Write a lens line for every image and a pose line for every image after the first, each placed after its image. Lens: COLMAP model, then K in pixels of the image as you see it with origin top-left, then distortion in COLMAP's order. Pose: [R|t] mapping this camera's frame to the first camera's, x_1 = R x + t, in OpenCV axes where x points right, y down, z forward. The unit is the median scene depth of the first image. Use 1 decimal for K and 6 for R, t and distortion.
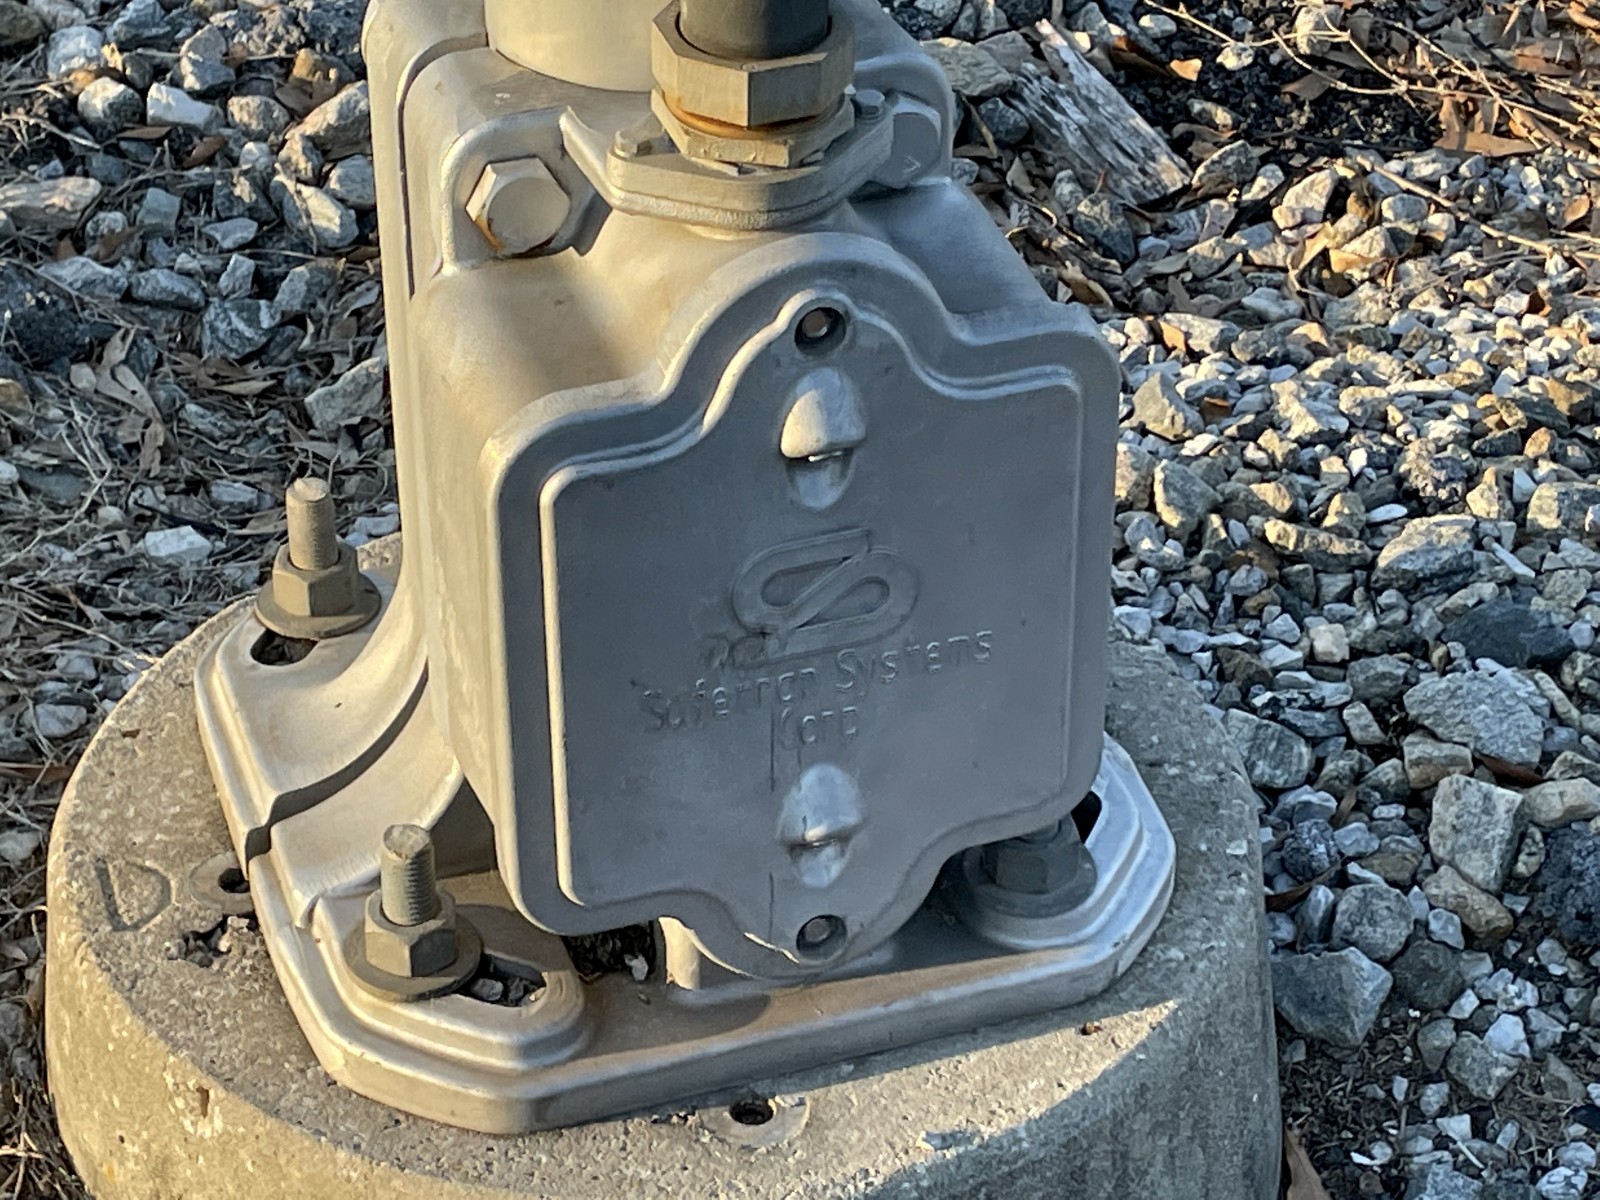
lens RADIAL K [[3941.8, 0, 800.0], [0, 3941.8, 600.0], [0, 0, 1]] dist [0.043844, 0.298539]
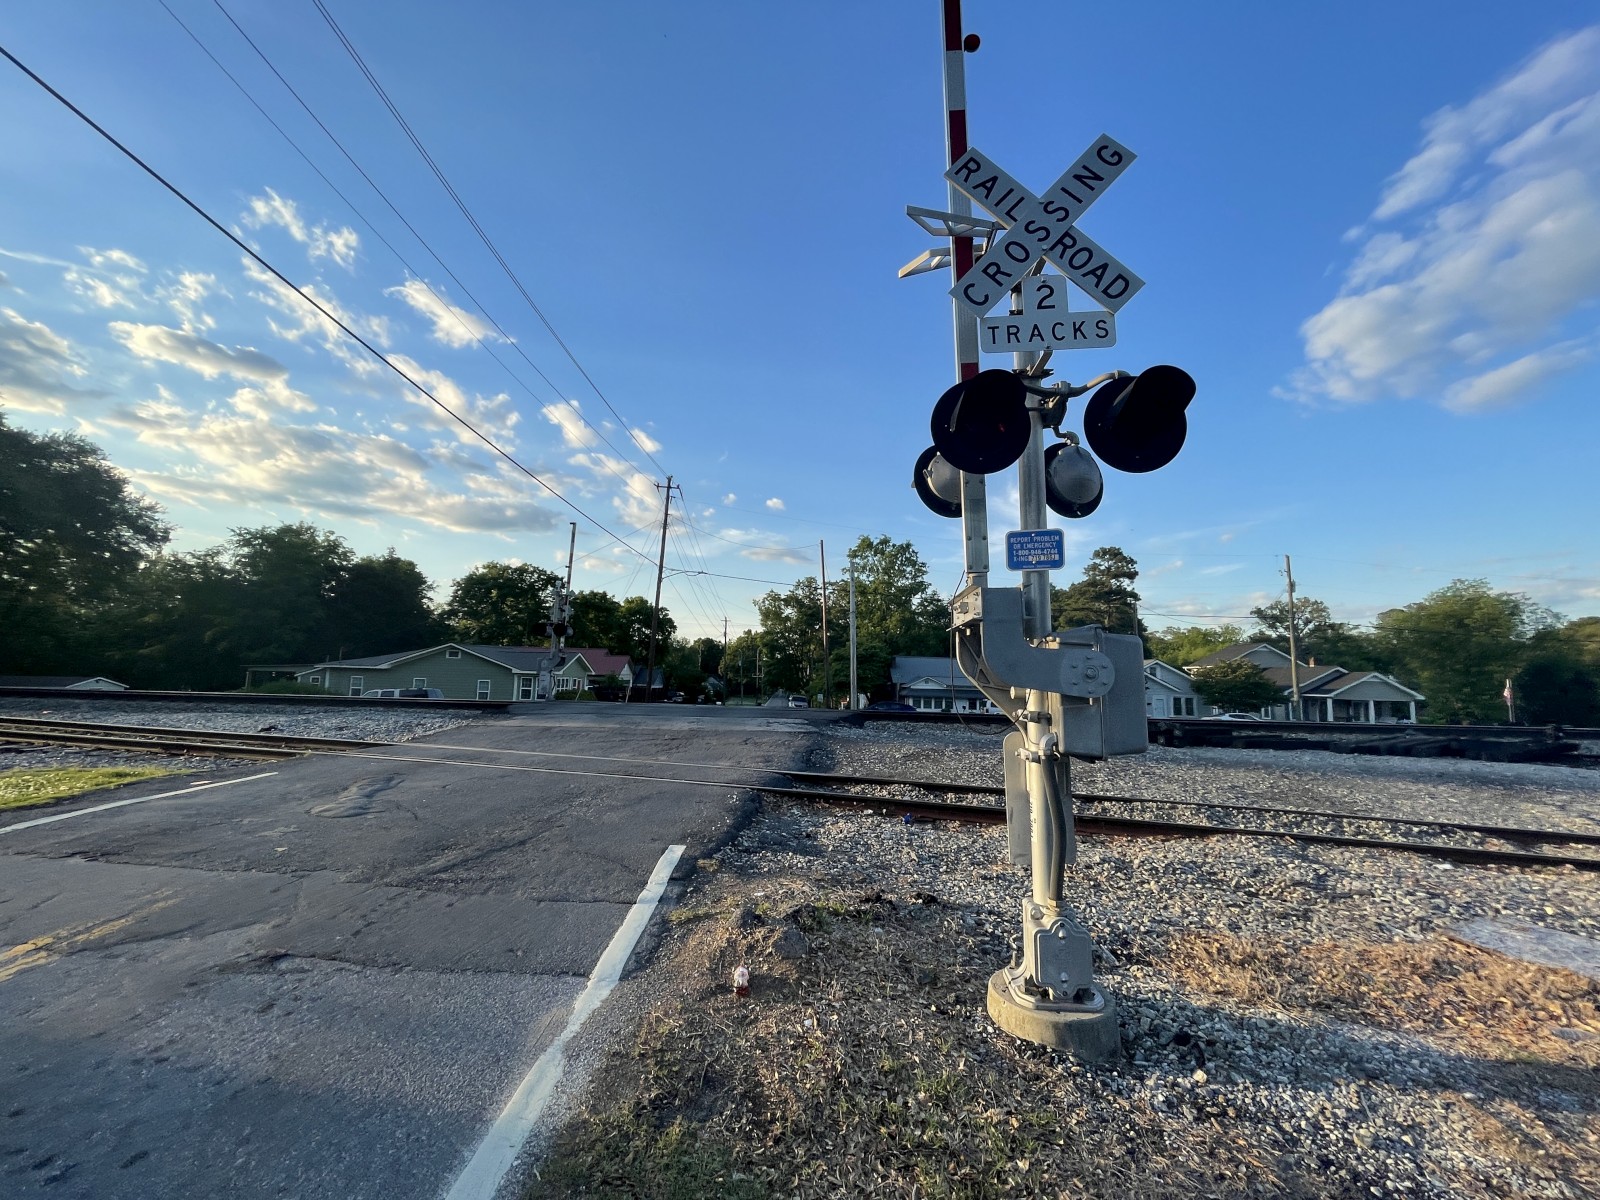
lens RADIAL K [[643.2, 0, 804.1], [0, 643.2, 600.5], [0, 0, 1]] dist [-0.004316, 0.000285]
pose [[0.917450, -0.039481, -0.395888, 0.073847], [-0.234185, 0.750827, -0.617589, 0.442388], [0.321626, 0.659318, 0.679600, -0.947655]]
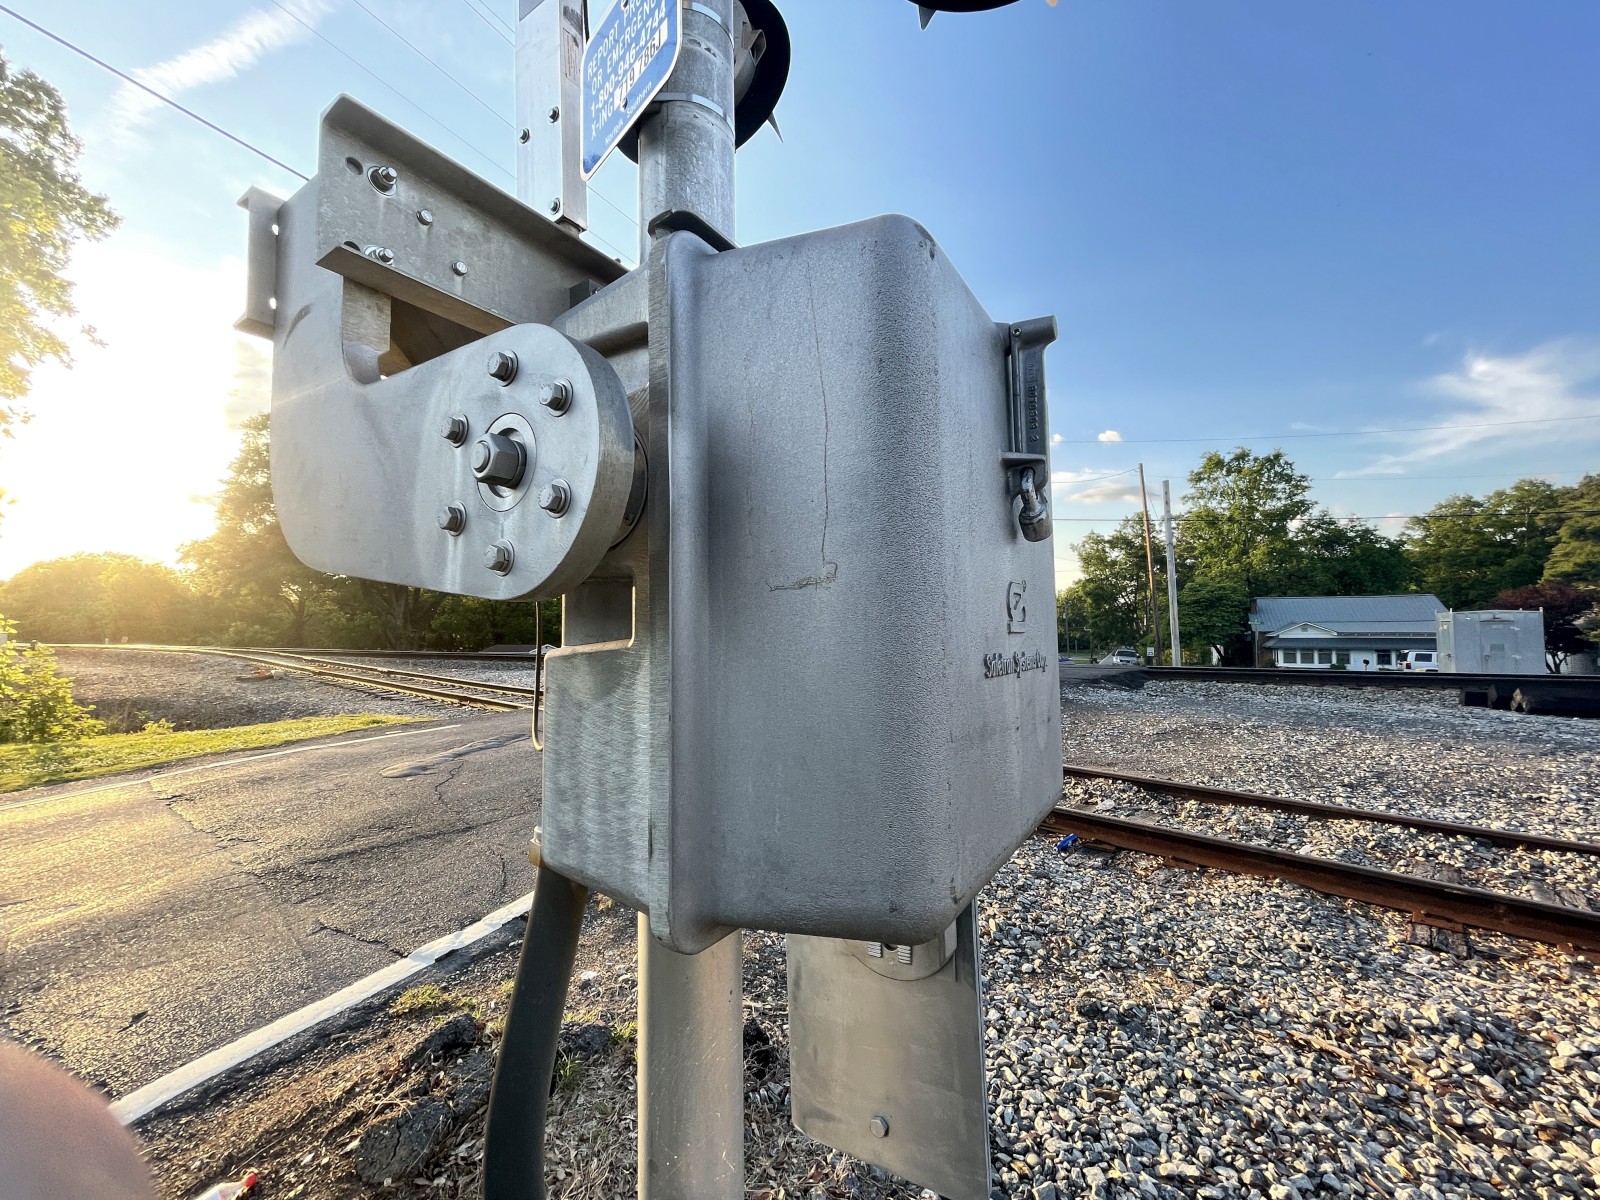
lens RADIAL K [[643.2, 0, 804.1], [0, 643.2, 600.5], [0, 0, 1]] dist [-0.004316, 0.000285]
pose [[0.613127, -0.056042, -0.787994, 0.361193], [-0.434929, 0.808750, -0.395930, -0.408785], [0.659479, 0.585477, 0.471492, 0.377200]]
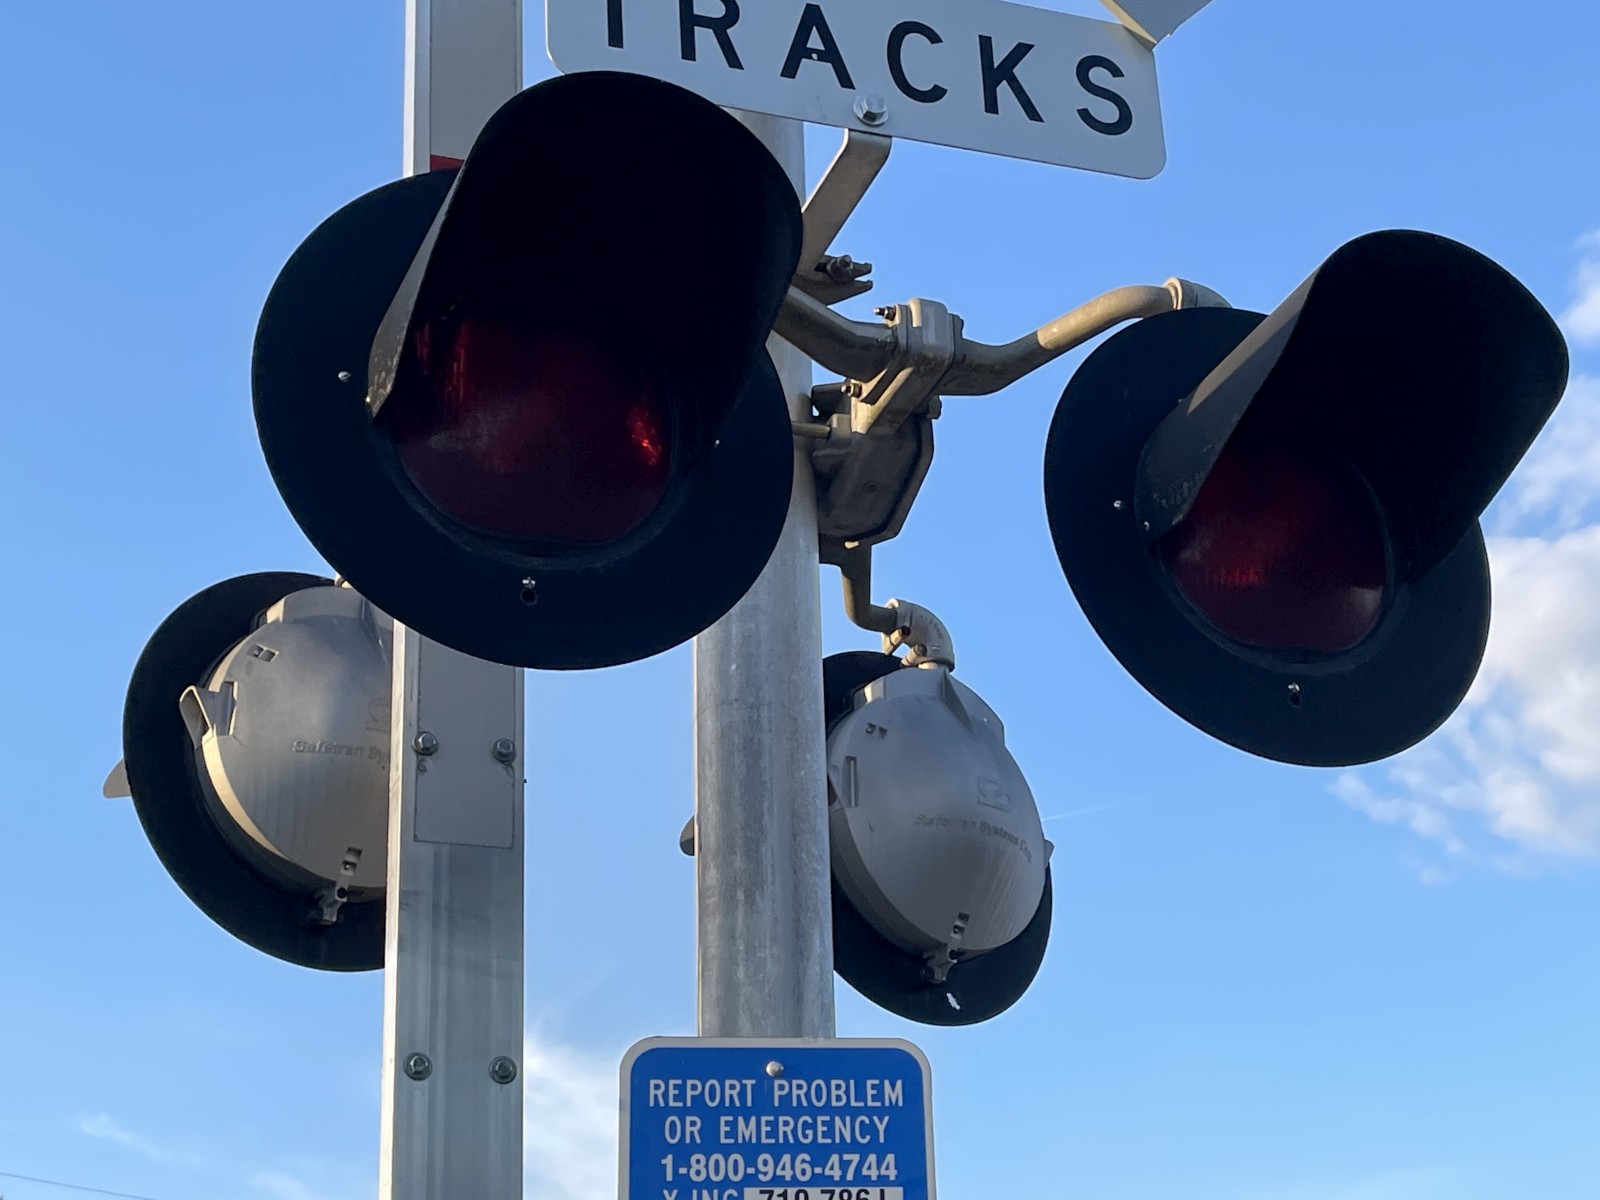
lens RADIAL K [[2641.5, 0, 800.0], [0, 2641.5, 600.0], [0, 0, 1]] dist [0.142489, -0.008609]
pose [[0.999633, -0.017394, 0.020783, -0.041781], [0.026693, 0.499380, -0.865972, 0.102821], [0.004684, 0.866209, 0.499660, -0.538741]]
